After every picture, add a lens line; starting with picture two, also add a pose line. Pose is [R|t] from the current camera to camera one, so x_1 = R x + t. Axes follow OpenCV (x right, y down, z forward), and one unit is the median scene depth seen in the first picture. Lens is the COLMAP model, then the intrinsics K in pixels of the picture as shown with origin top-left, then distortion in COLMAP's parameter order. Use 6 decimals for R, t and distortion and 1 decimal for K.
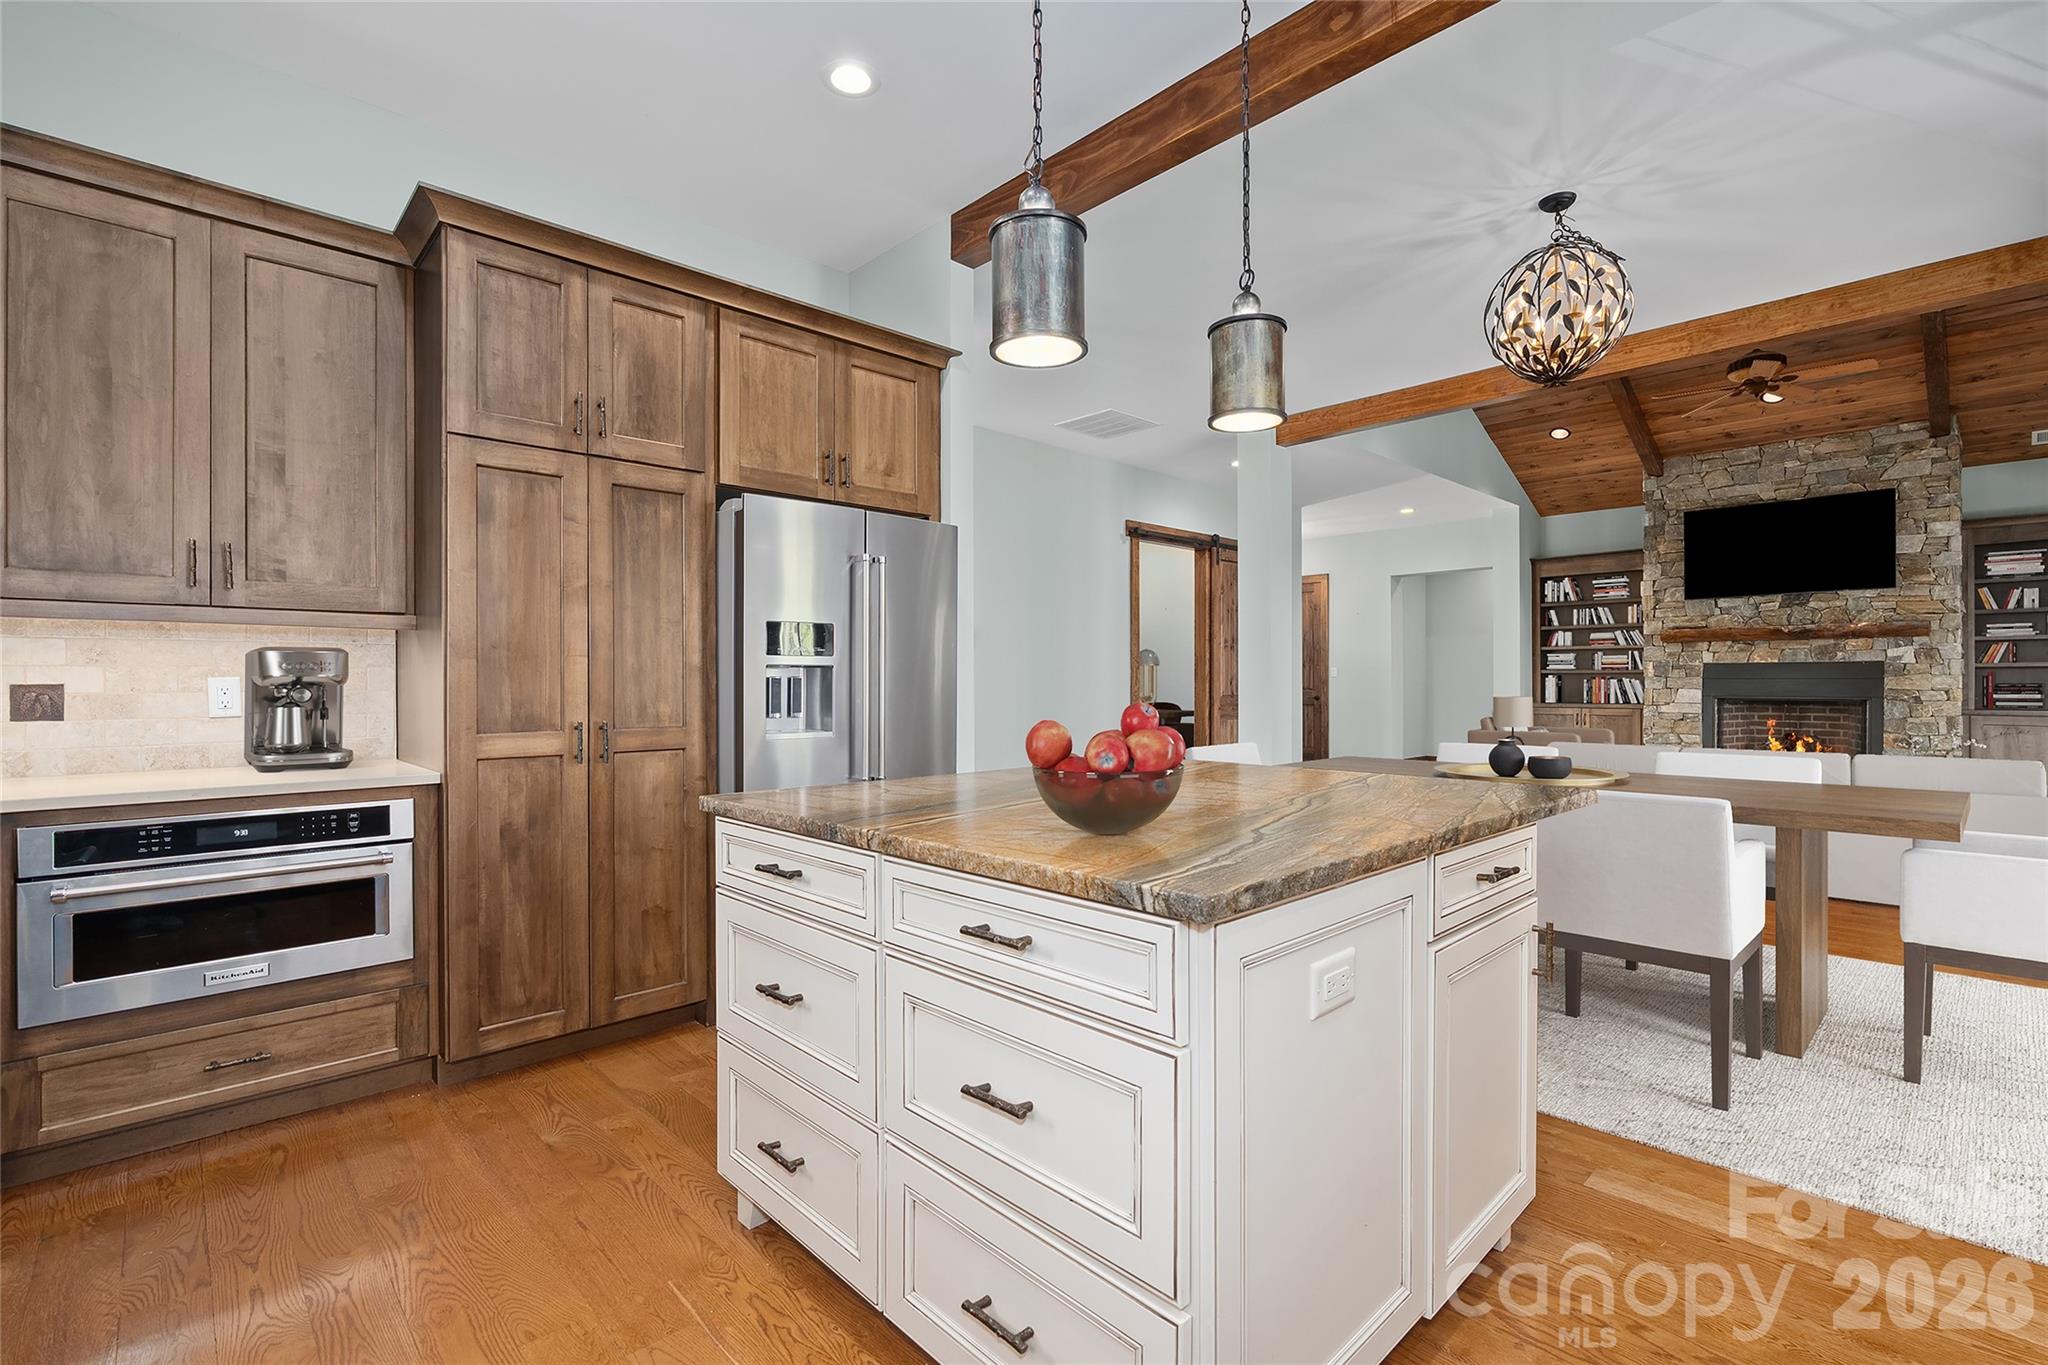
lens RADIAL K [[924.3, 0, 1014.9], [0, 924.3, 681.1], [0, 0, 1]] dist [-0.005901, 0.002359]
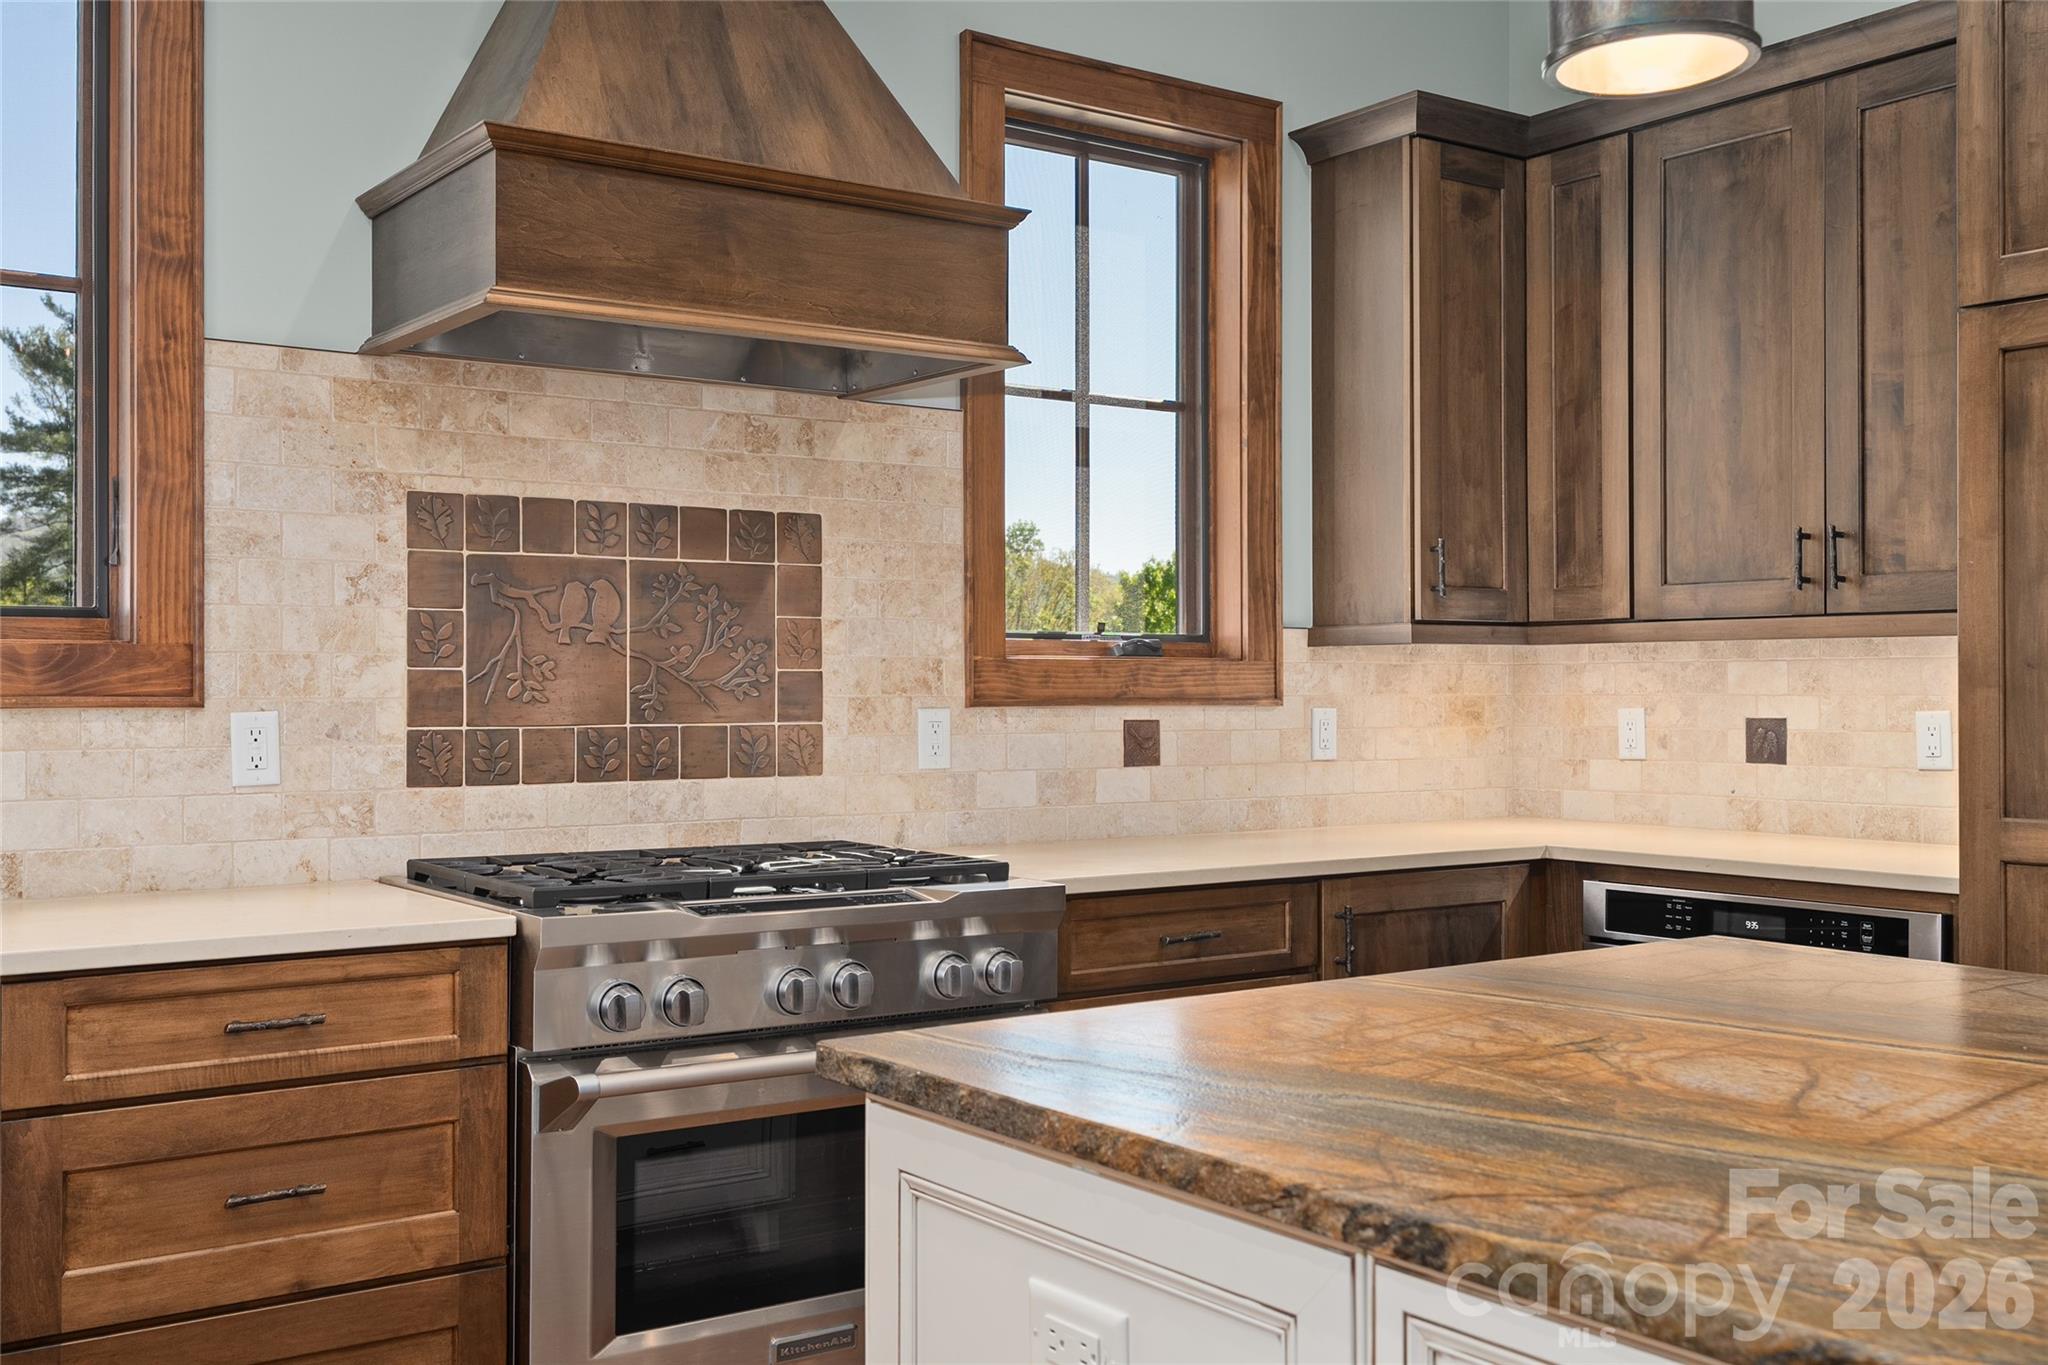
lens RADIAL K [[2014.8, 0, 1029.7], [0, 2014.8, 662.8], [0, 0, 1]] dist [0.002978, 0.000000]
pose [[-0.128547, -0.010631, -0.991646, 0.257104], [0.003890, 0.999929, -0.011224, -0.009173], [0.991696, -0.005301, -0.128496, 0.192036]]
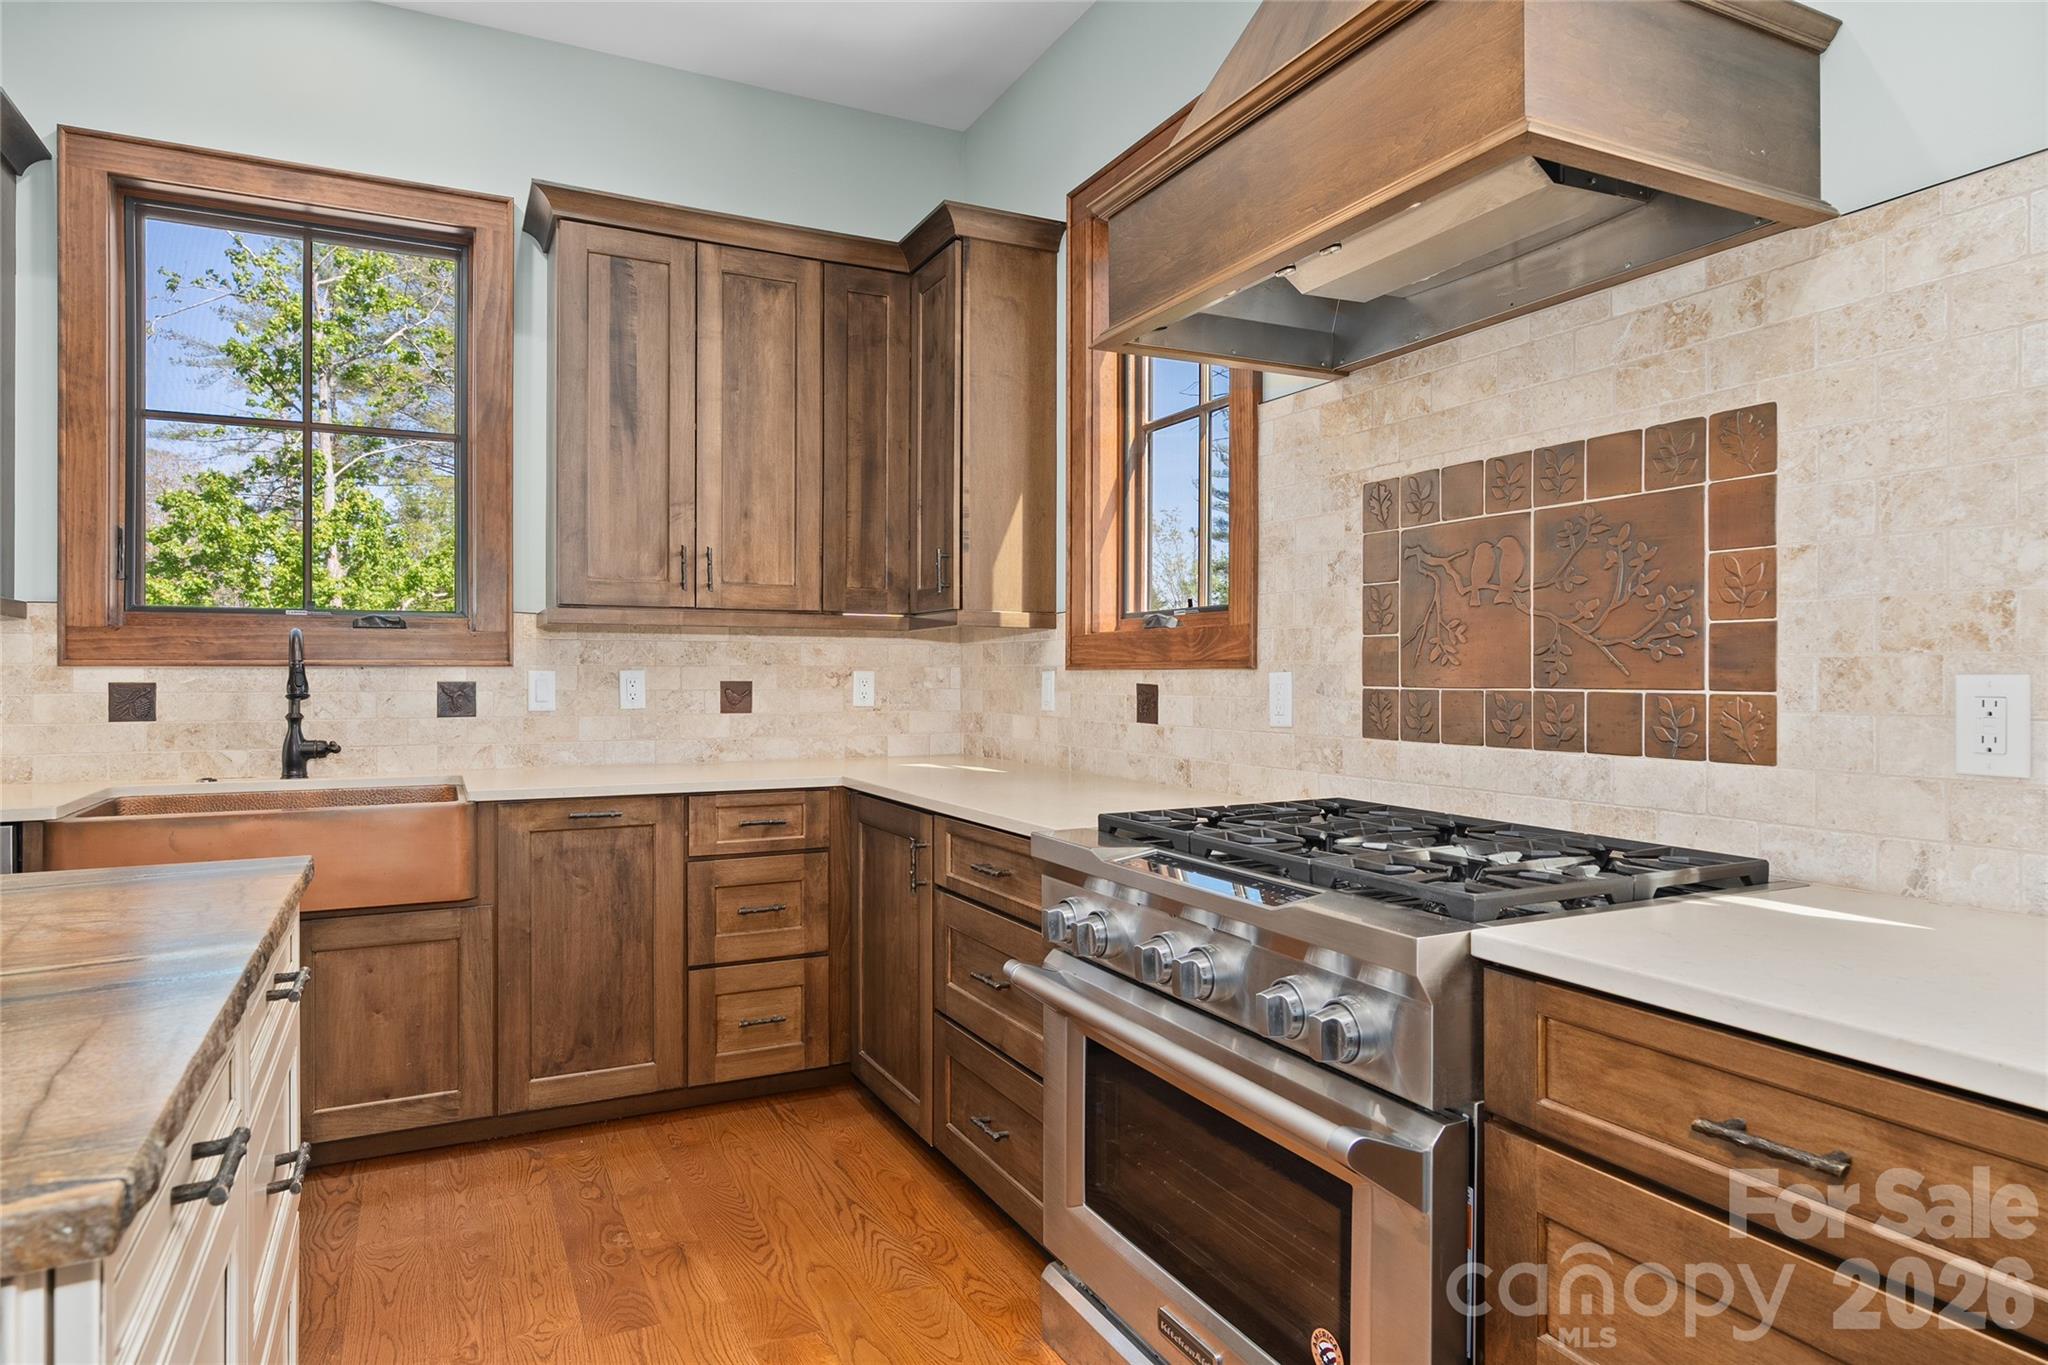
lens RADIAL K [[1186.8, 0, 1013.9], [0, 1186.8, 671.7], [0, 0, 1]] dist [-0.005292, 0.003248]
pose [[-0.955995, 0.003588, 0.293360, -0.169599], [0.002580, 0.999989, -0.003825, -0.003367], [-0.293370, -0.002900, -0.955994, 0.318266]]
